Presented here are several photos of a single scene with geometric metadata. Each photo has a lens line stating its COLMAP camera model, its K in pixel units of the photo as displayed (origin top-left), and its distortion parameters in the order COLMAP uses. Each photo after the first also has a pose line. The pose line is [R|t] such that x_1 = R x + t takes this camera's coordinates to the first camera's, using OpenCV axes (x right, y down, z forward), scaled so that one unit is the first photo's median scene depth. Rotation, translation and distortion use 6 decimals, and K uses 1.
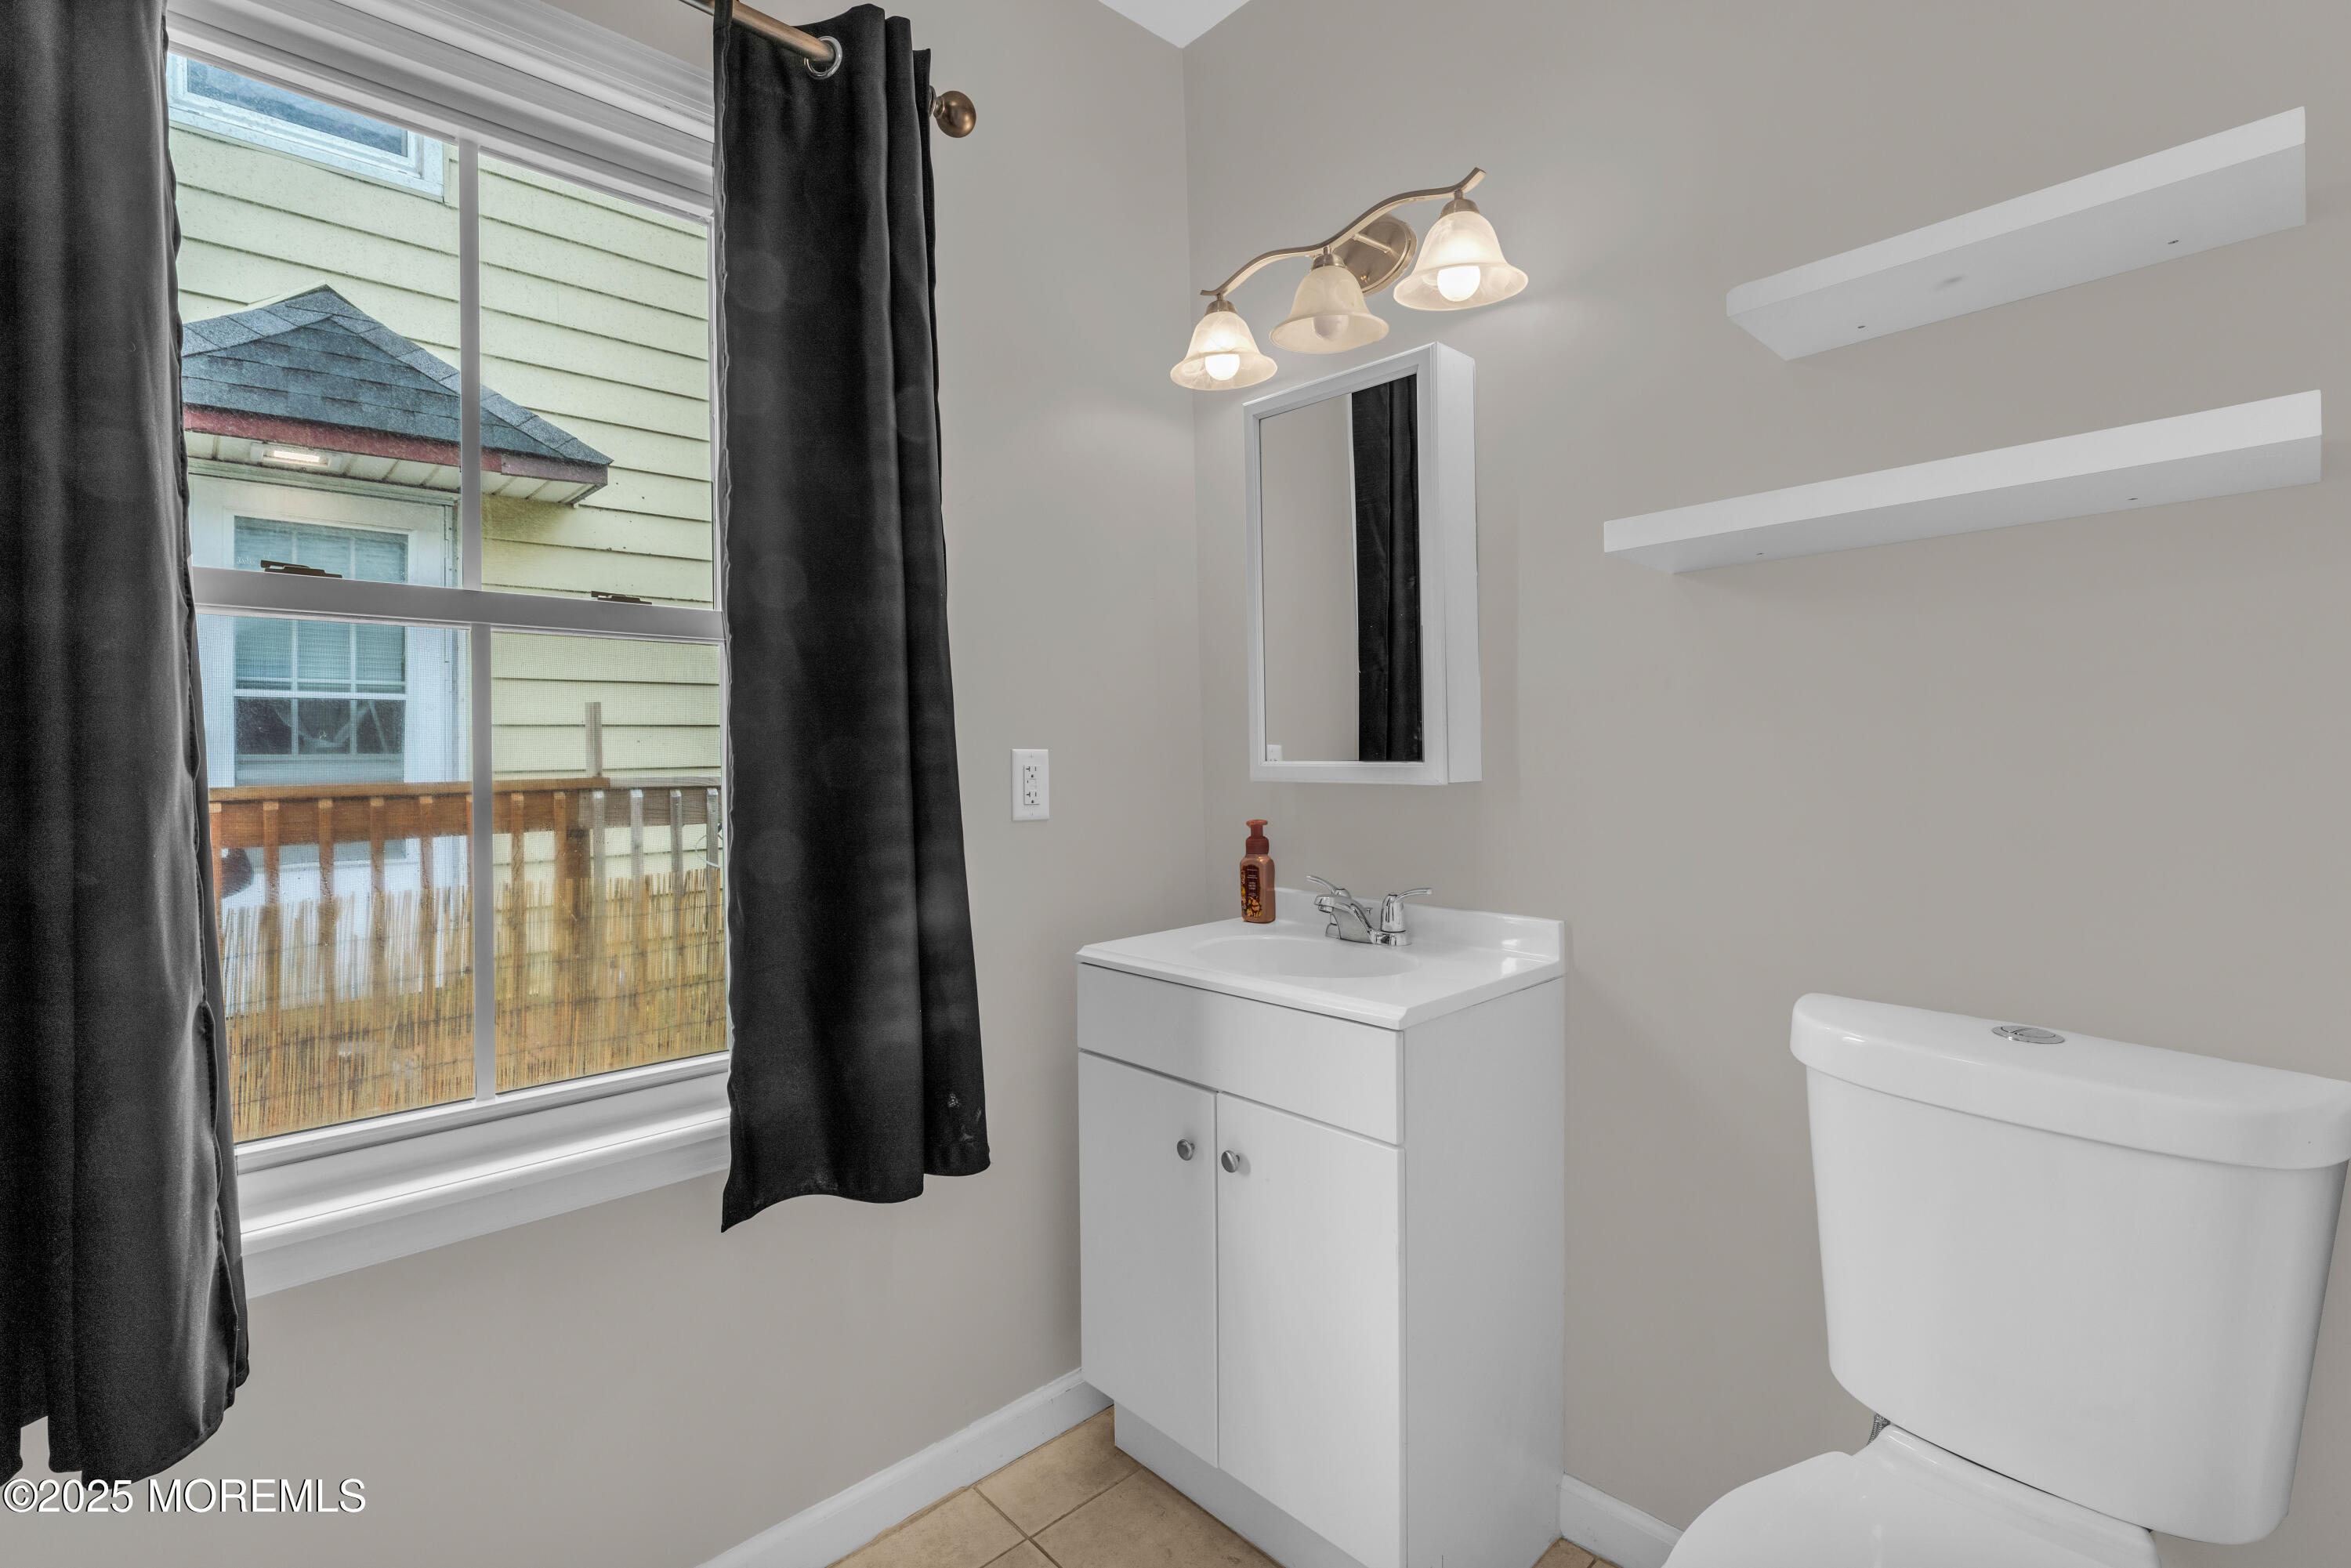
lens RADIAL K [[1063.4, 0, 1161.9], [0, 1063.4, 767.3], [0, 0, 1]] dist [-0.000341, -0.000853]
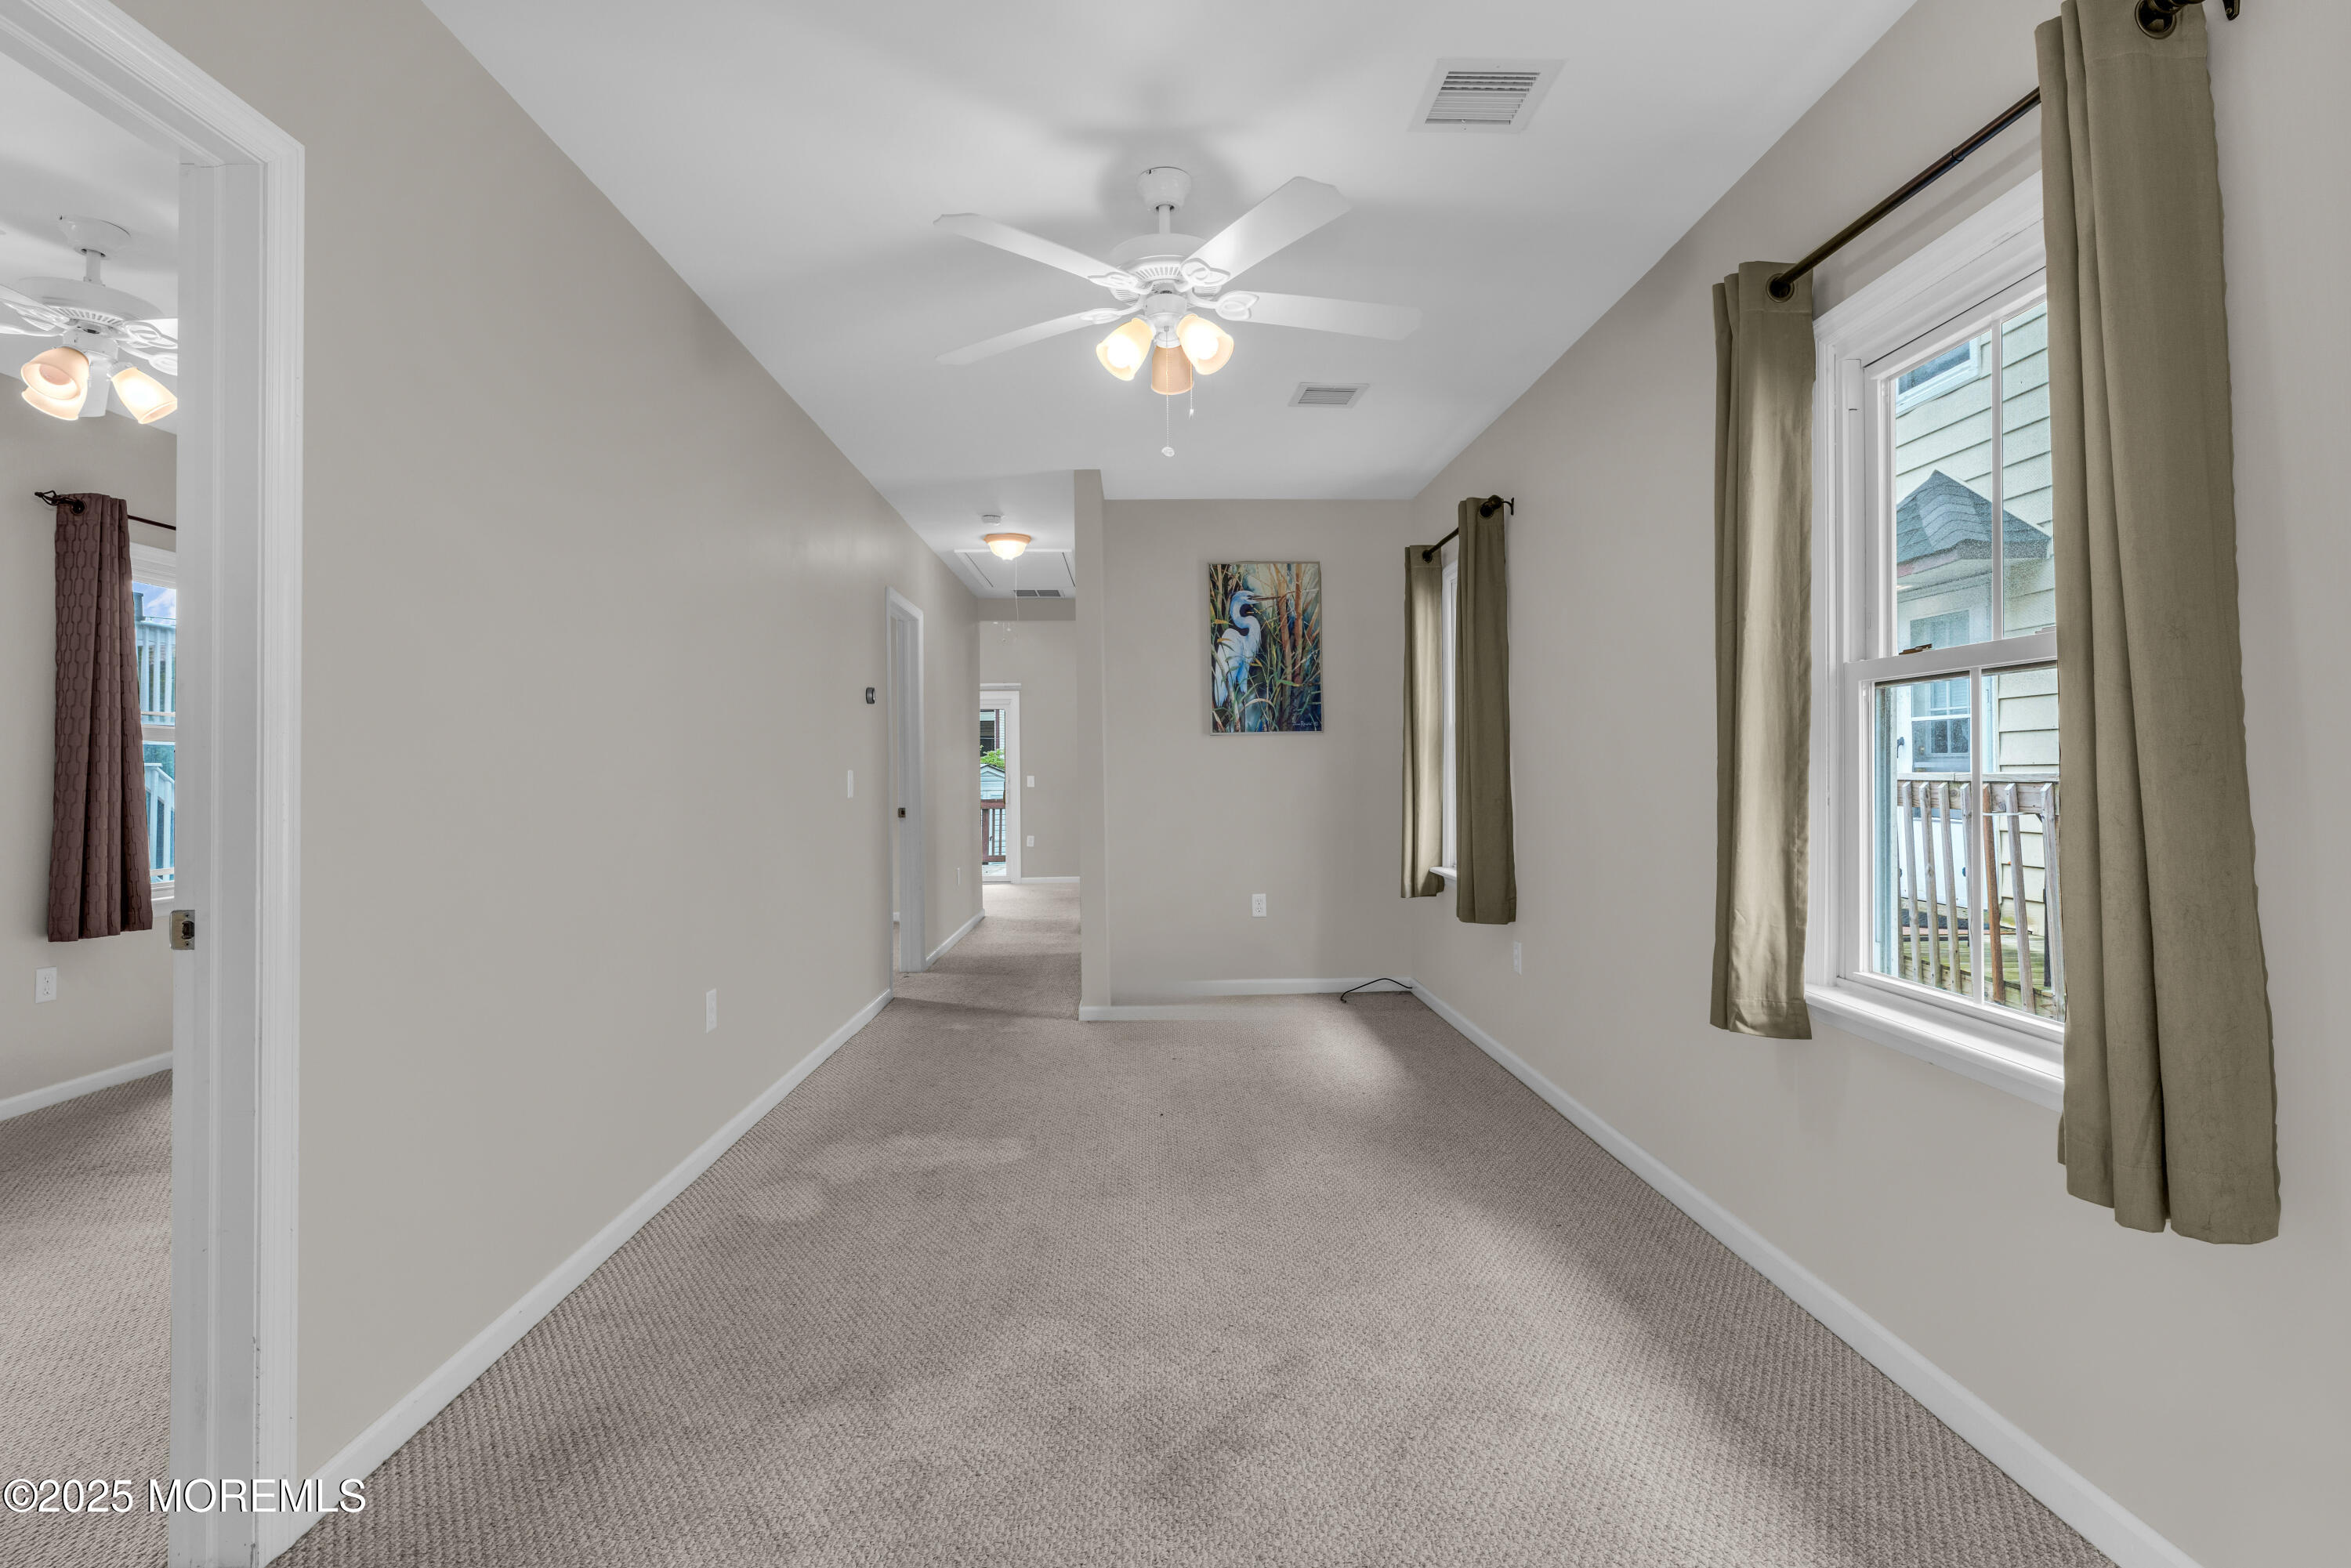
lens RADIAL K [[1063.4, 0, 1179.0], [0, 1063.4, 770.2], [0, 0, 1]] dist [-0.000341, -0.000853]
pose [[-0.652030, 0.027774, -0.757685, 1.310962], [0.024037, 0.999584, 0.015956, -0.043447], [0.757812, -0.007809, -0.652426, 1.242869]]
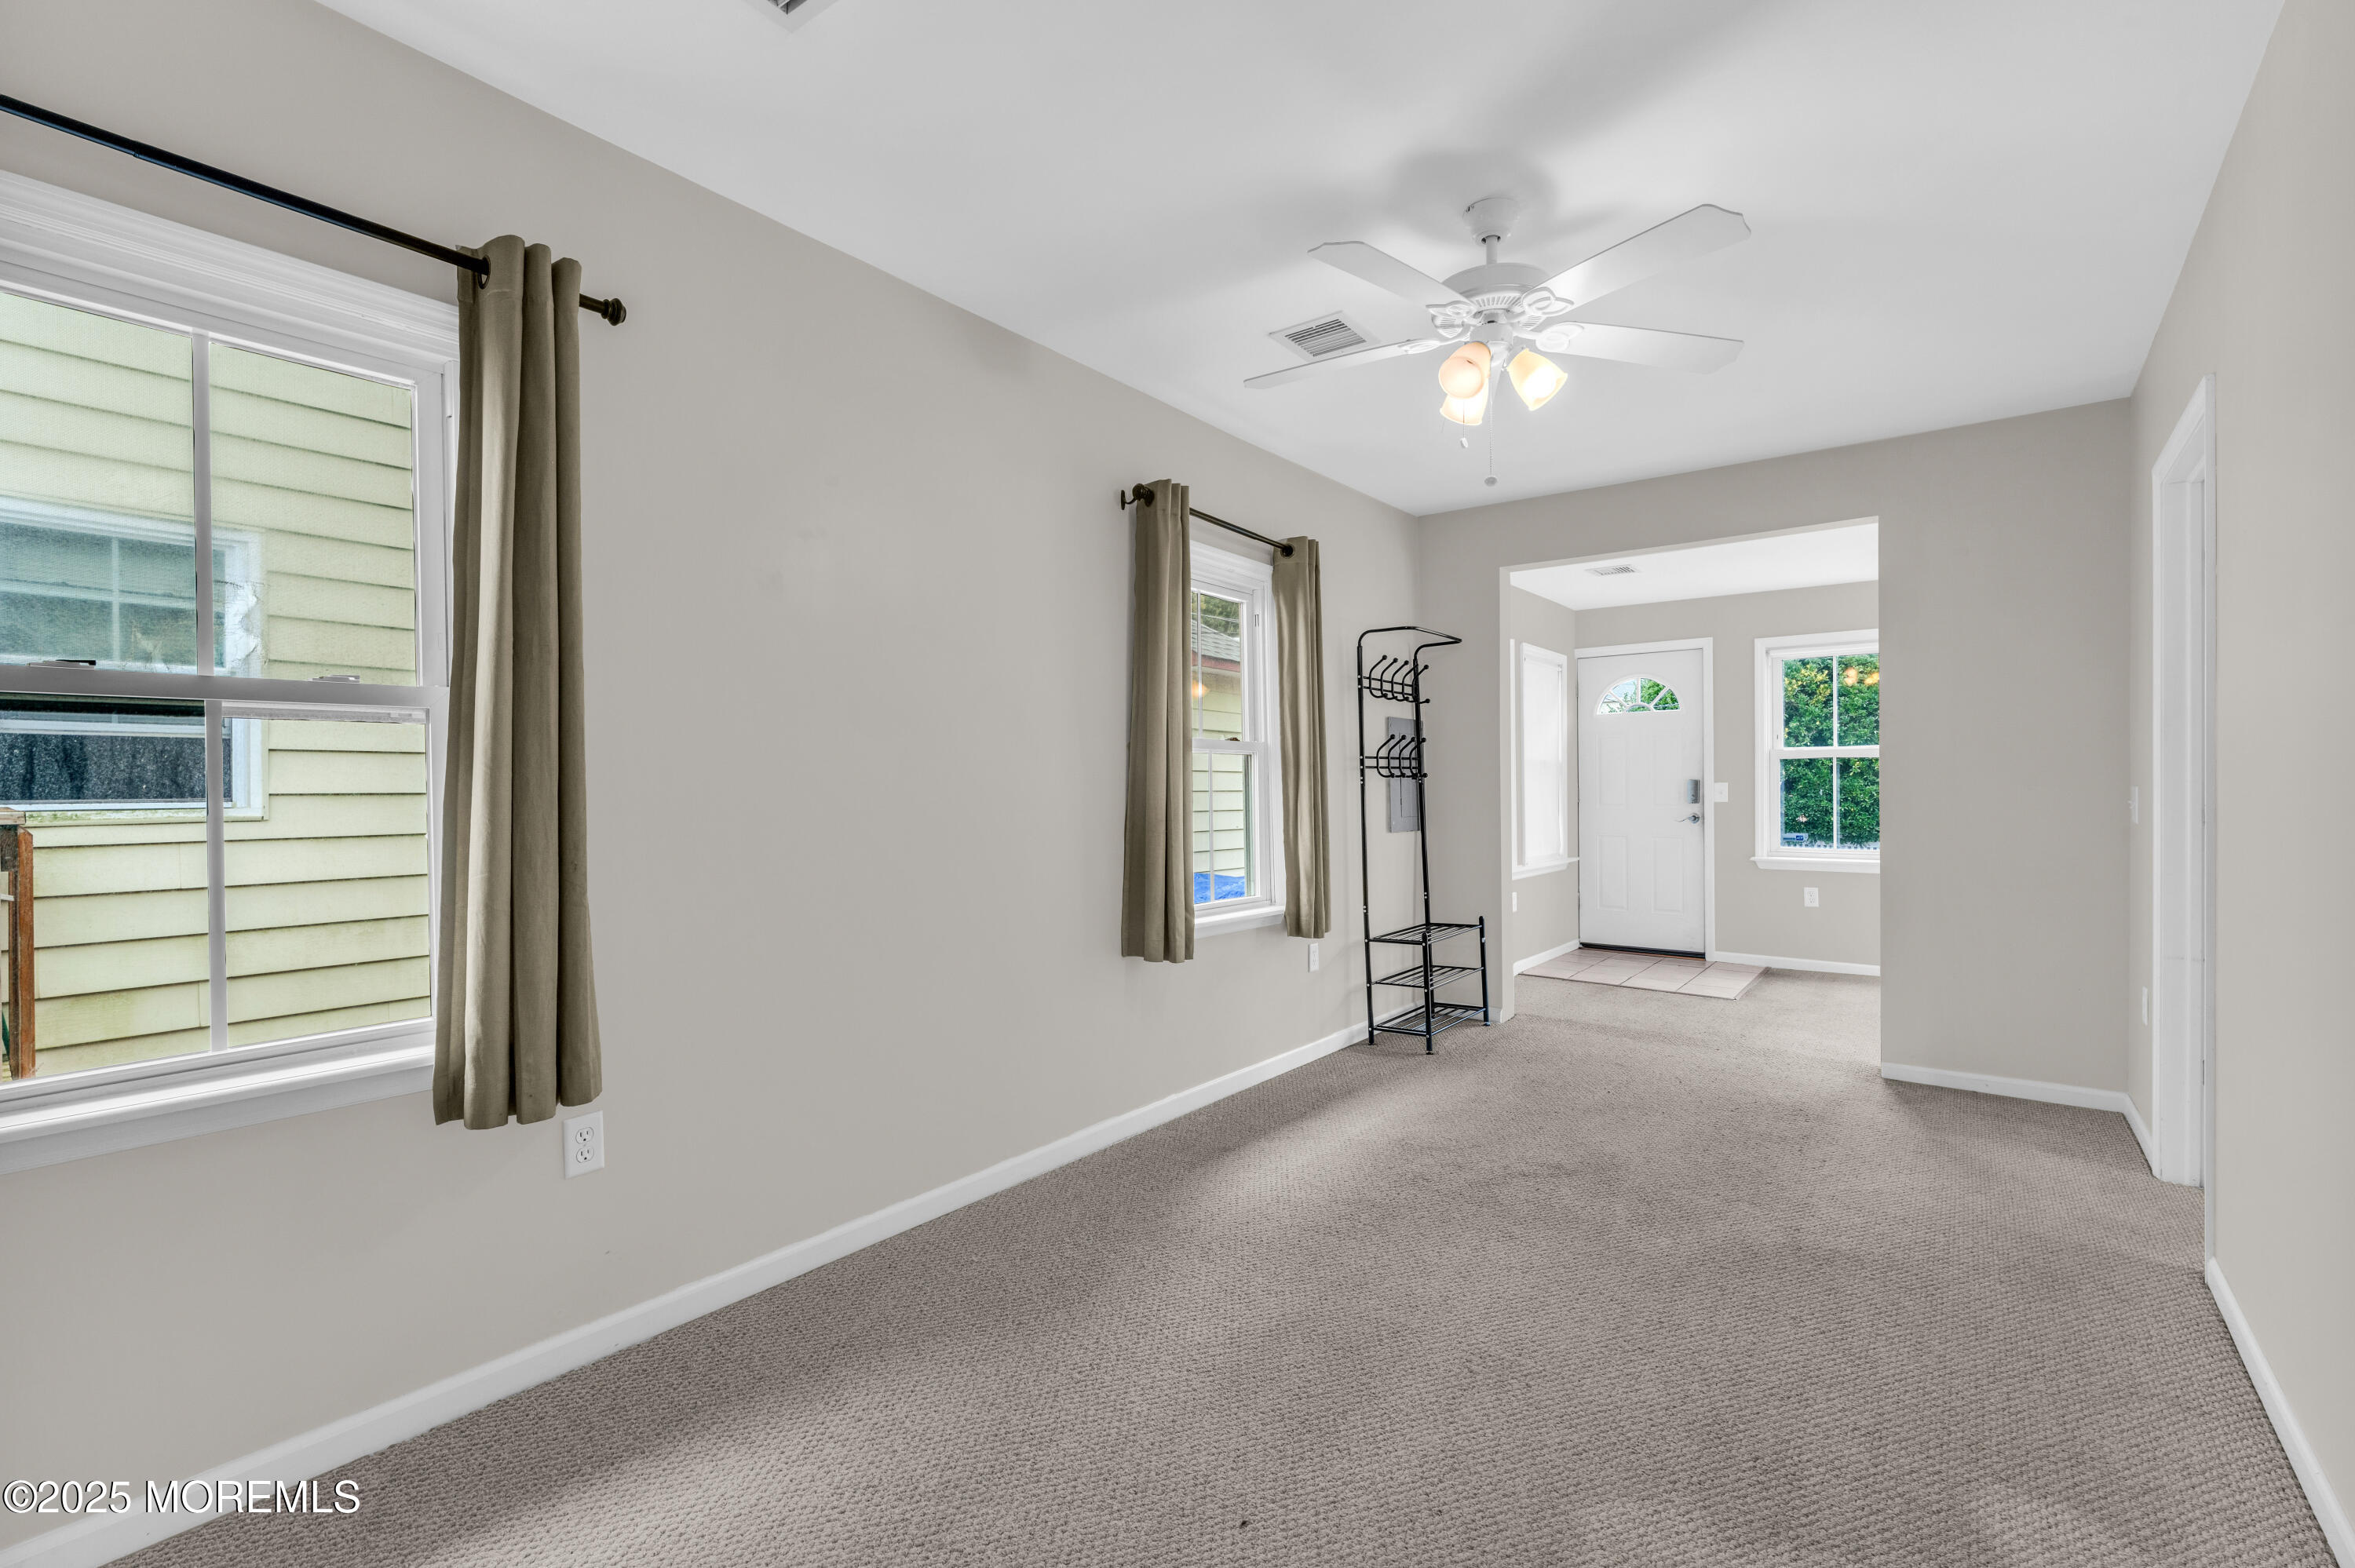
lens RADIAL K [[1065.1, 0, 1191.6], [0, 1065.1, 789.1], [0, 0, 1]] dist [-0.000341, -0.000853]
pose [[0.983842, 0.012398, 0.178611, 0.168439], [-0.013176, 0.999908, 0.003176, -0.027942], [-0.178555, -0.005478, 0.983915, -0.267237]]
